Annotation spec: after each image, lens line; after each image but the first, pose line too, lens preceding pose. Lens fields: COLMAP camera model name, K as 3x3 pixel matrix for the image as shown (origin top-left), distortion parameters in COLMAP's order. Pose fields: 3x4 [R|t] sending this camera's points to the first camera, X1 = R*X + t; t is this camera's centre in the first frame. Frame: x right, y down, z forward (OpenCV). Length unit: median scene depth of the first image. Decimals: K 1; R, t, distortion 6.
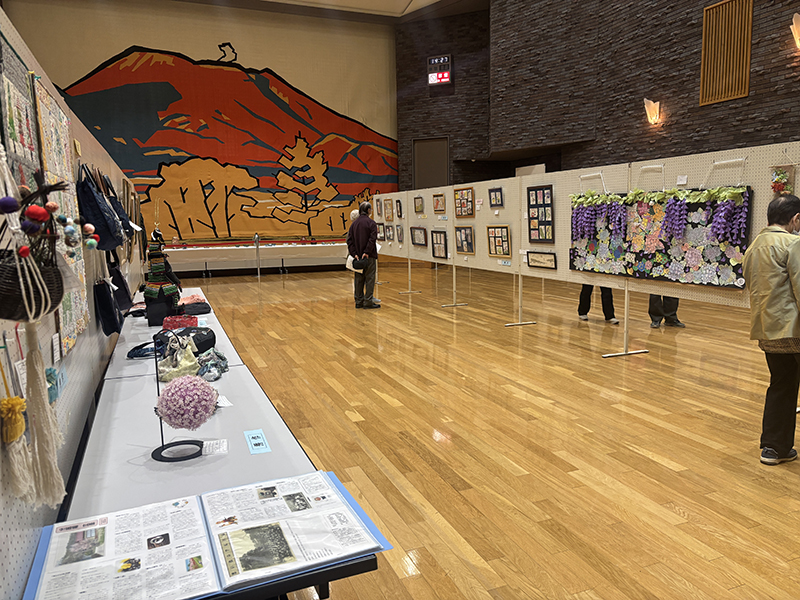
lens RADIAL K [[611.5, 0, 403.3], [0, 611.5, 299.2], [0, 0, 1]] dist [0.047121, -0.054017]
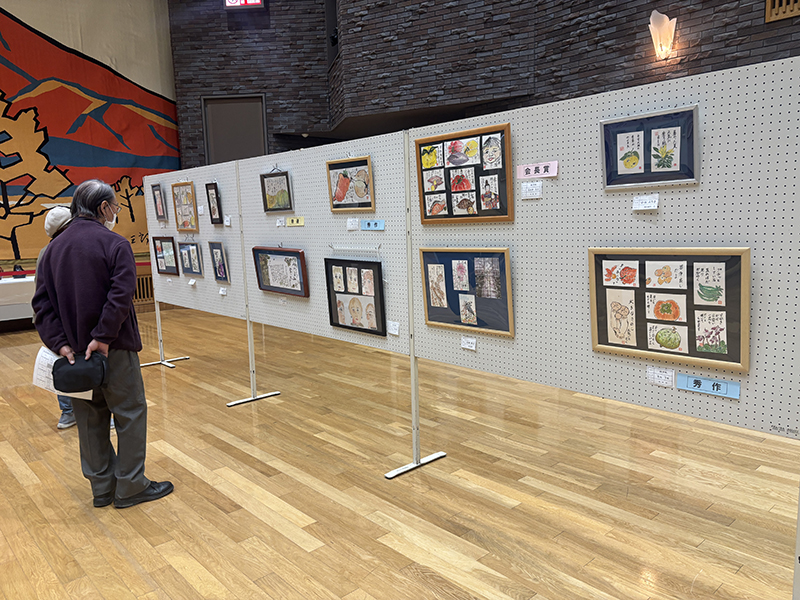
lens RADIAL K [[611.5, 0, 419.8], [0, 611.5, 299.0], [0, 0, 1]] dist [0.047121, -0.054017]
pose [[0.927545, -0.058811, 0.369054, -0.041702], [0.061810, 0.998081, 0.003703, -0.085059], [-0.368564, 0.019376, 0.929400, 0.627944]]
